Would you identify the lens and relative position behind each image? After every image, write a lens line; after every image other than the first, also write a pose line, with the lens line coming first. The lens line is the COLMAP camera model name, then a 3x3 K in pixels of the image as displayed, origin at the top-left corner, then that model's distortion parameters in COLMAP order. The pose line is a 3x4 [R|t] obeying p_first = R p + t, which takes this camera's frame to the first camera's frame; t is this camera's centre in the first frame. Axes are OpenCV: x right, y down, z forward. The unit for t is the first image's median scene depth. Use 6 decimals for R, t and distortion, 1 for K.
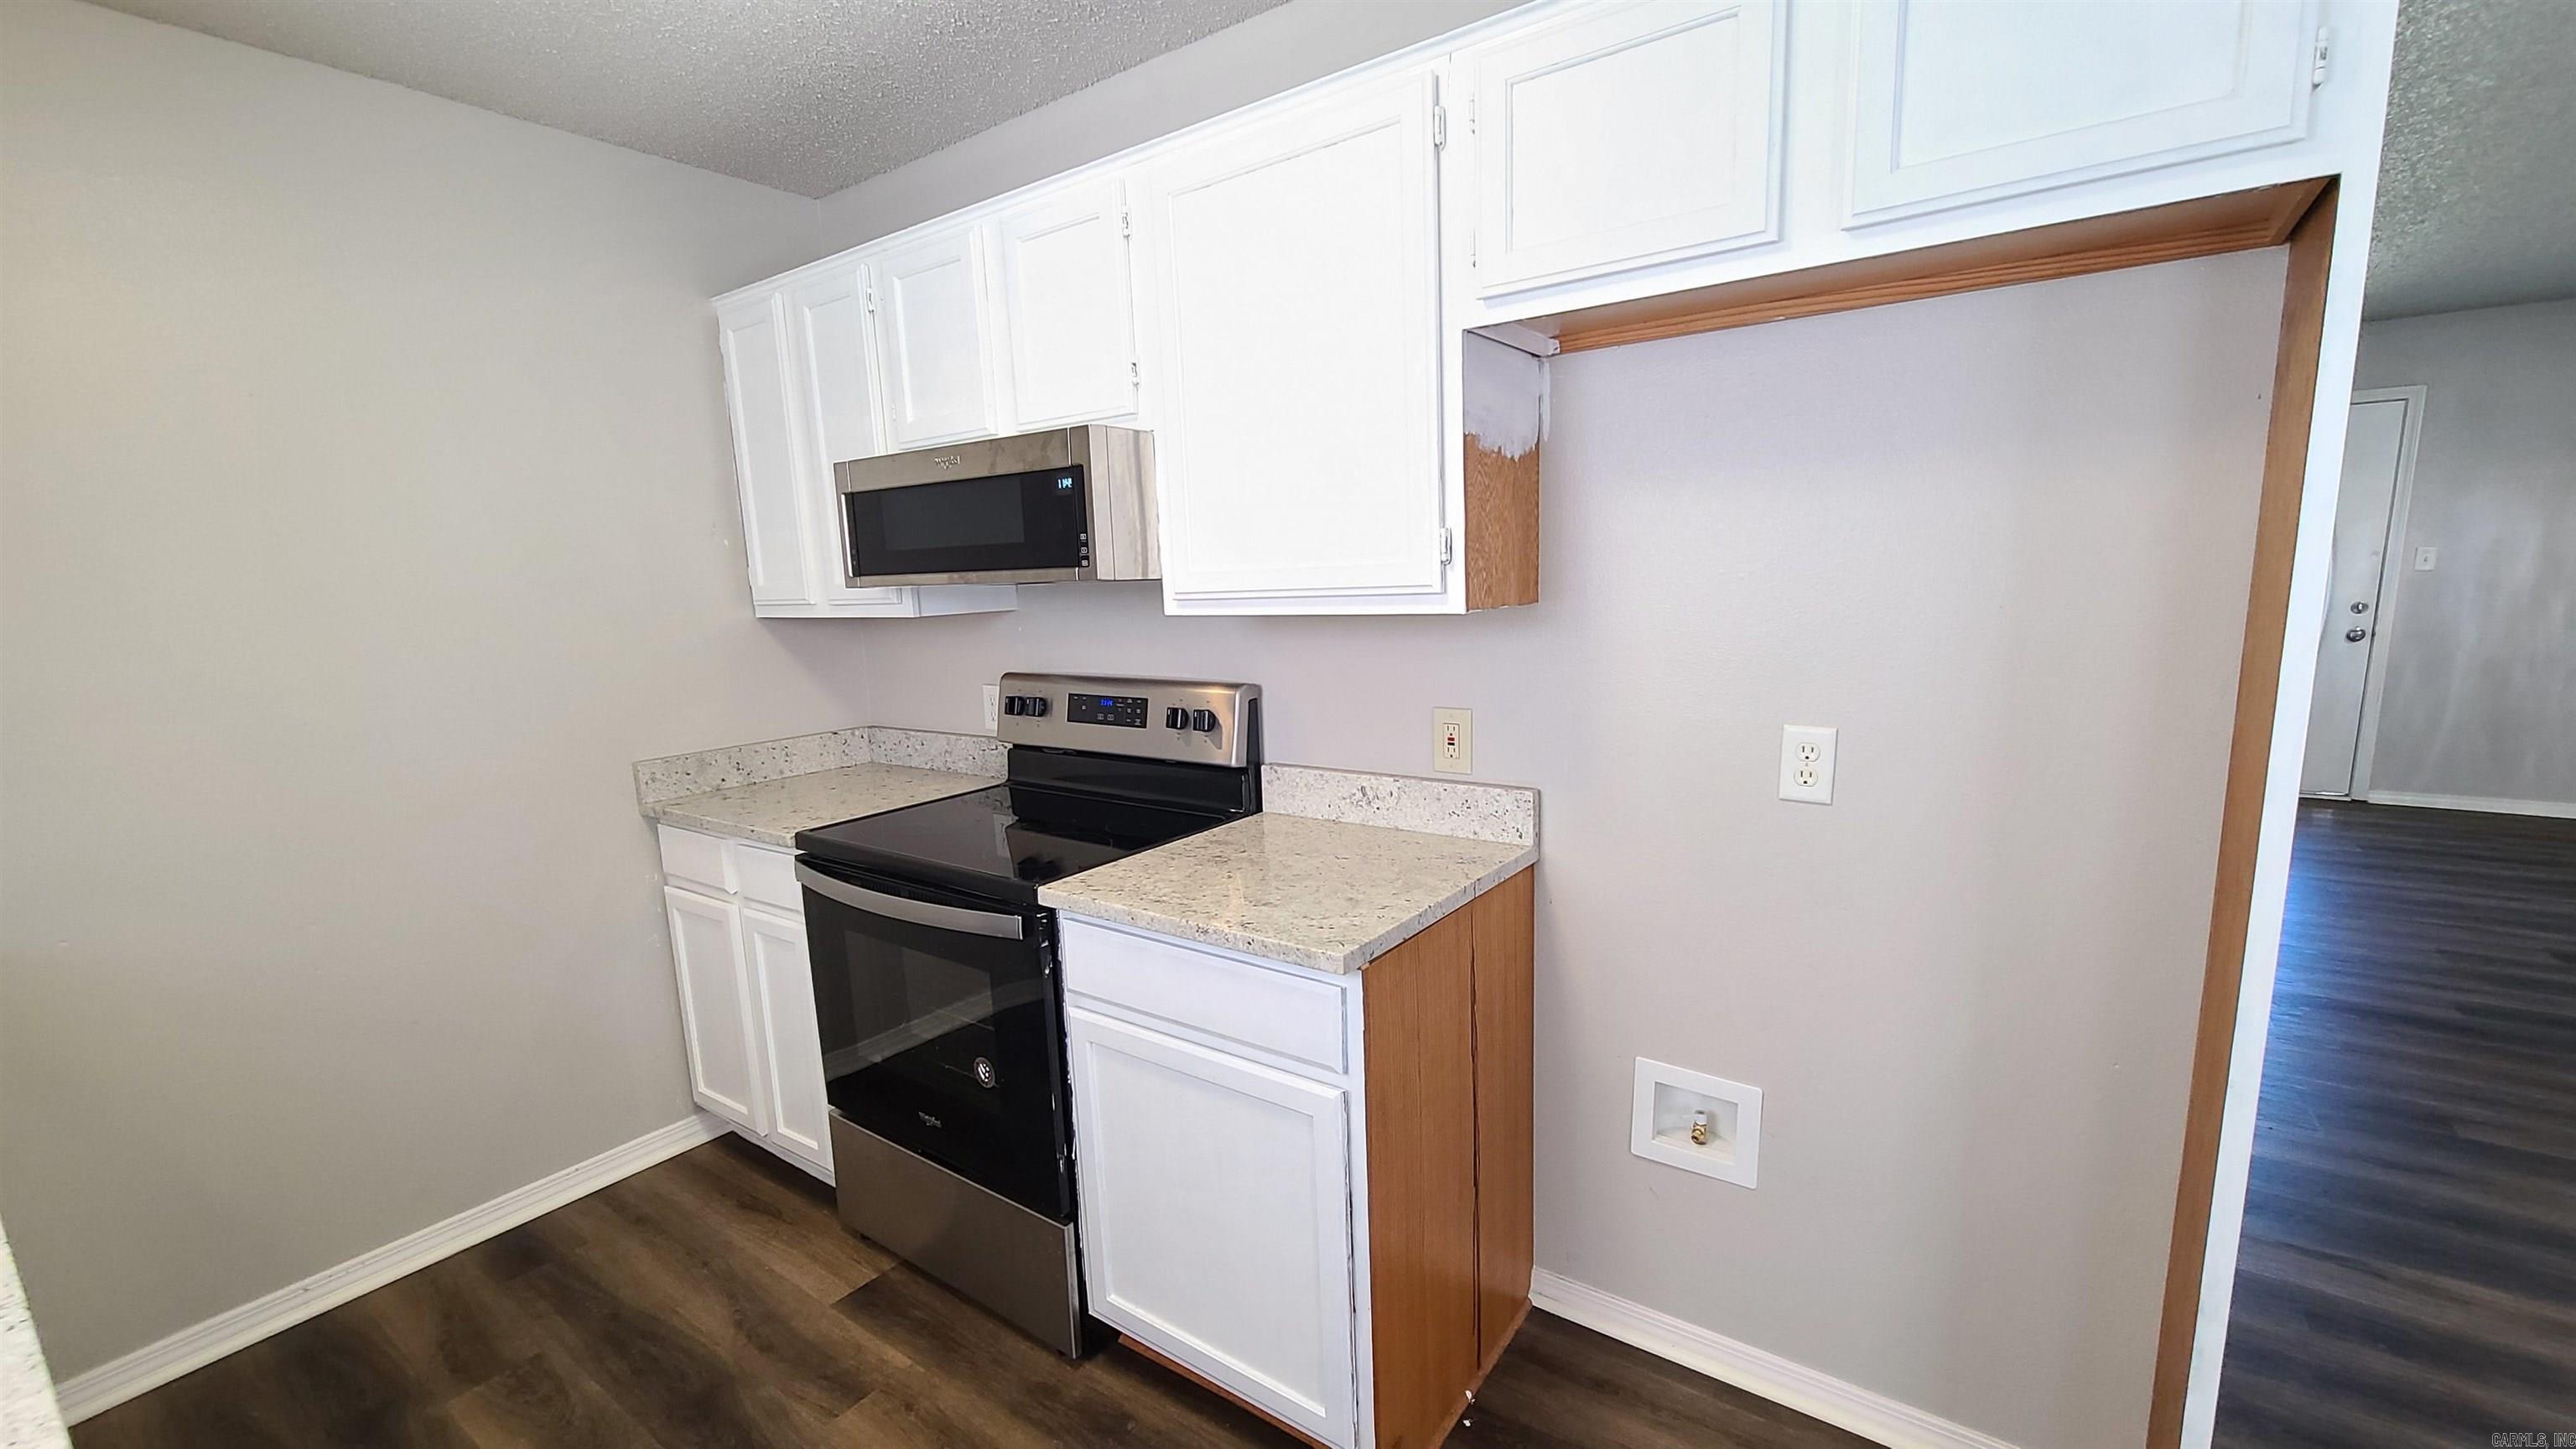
lens RADIAL K [[1046.5, 0, 1288.2], [0, 1046.5, 736.9], [0, 0, 1]] dist [-0.002515, -0.000663]
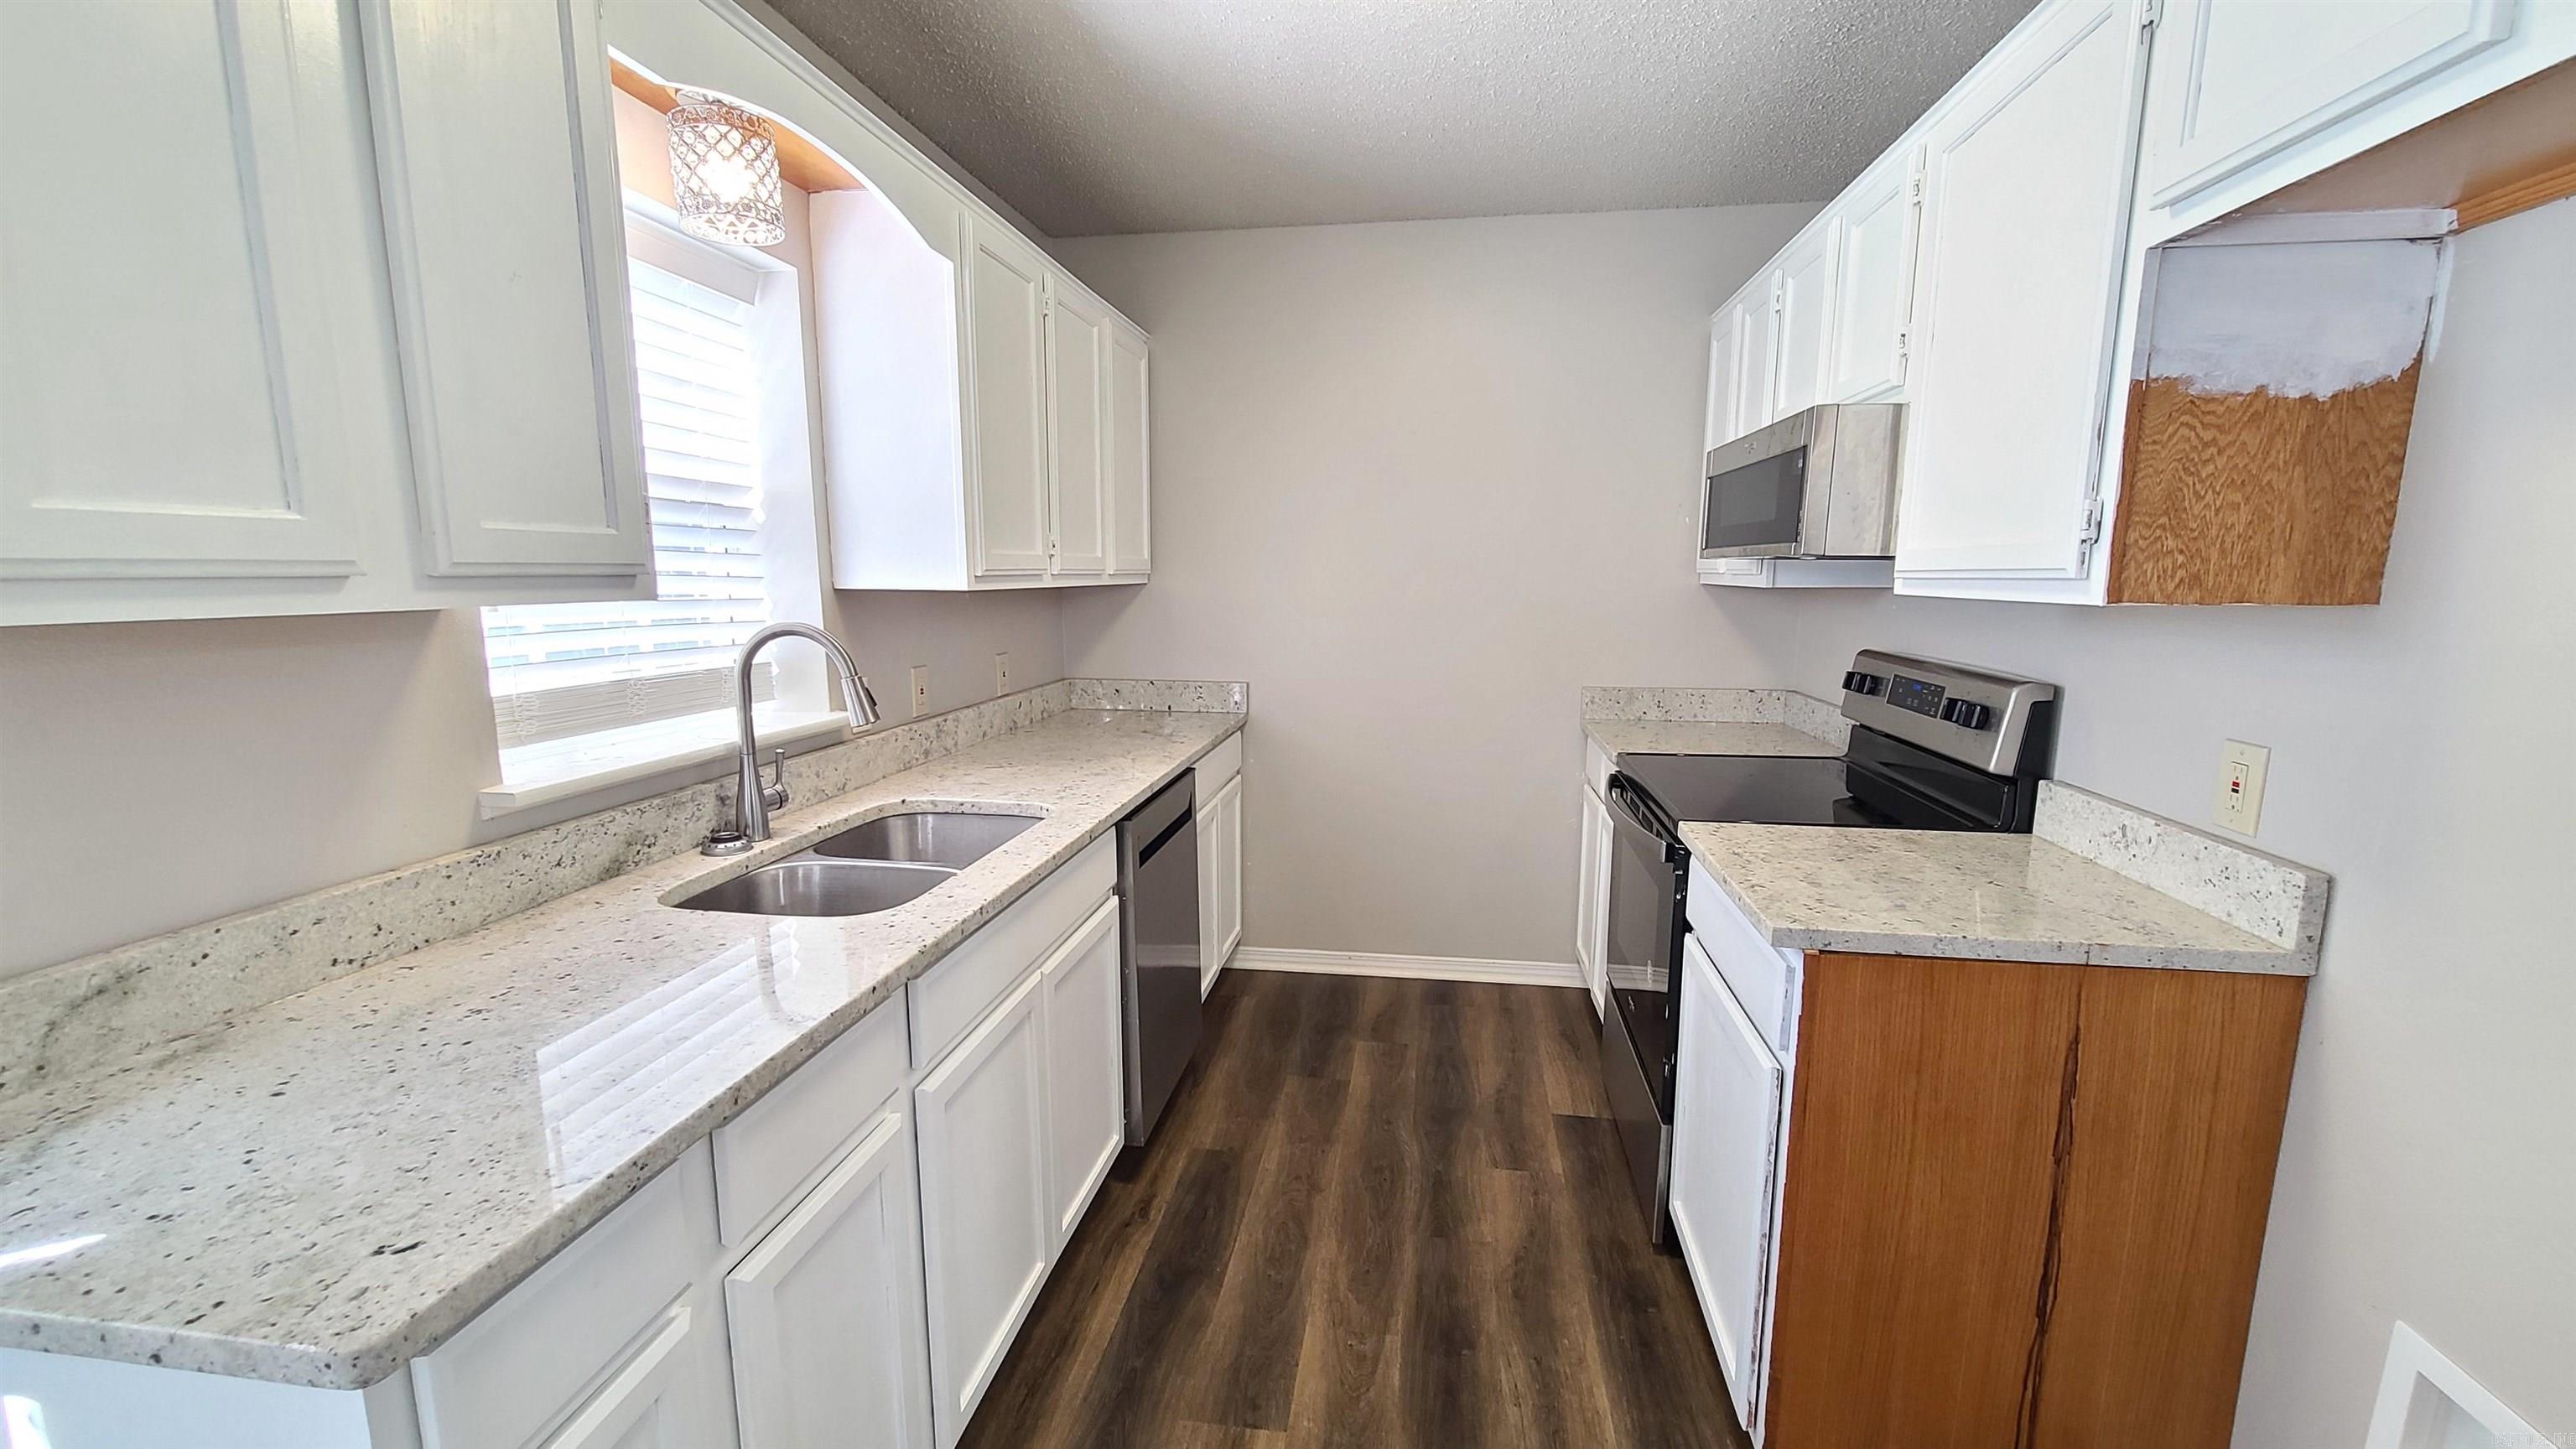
lens RADIAL K [[1046.5, 0, 1281.0], [0, 1046.5, 727.0], [0, 0, 1]] dist [-0.002515, -0.000663]
pose [[0.452925, 0.168877, -0.875408, 0.486038], [-0.157435, 0.981616, 0.107911, -0.010815], [0.877538, 0.088944, 0.471186, 0.060780]]
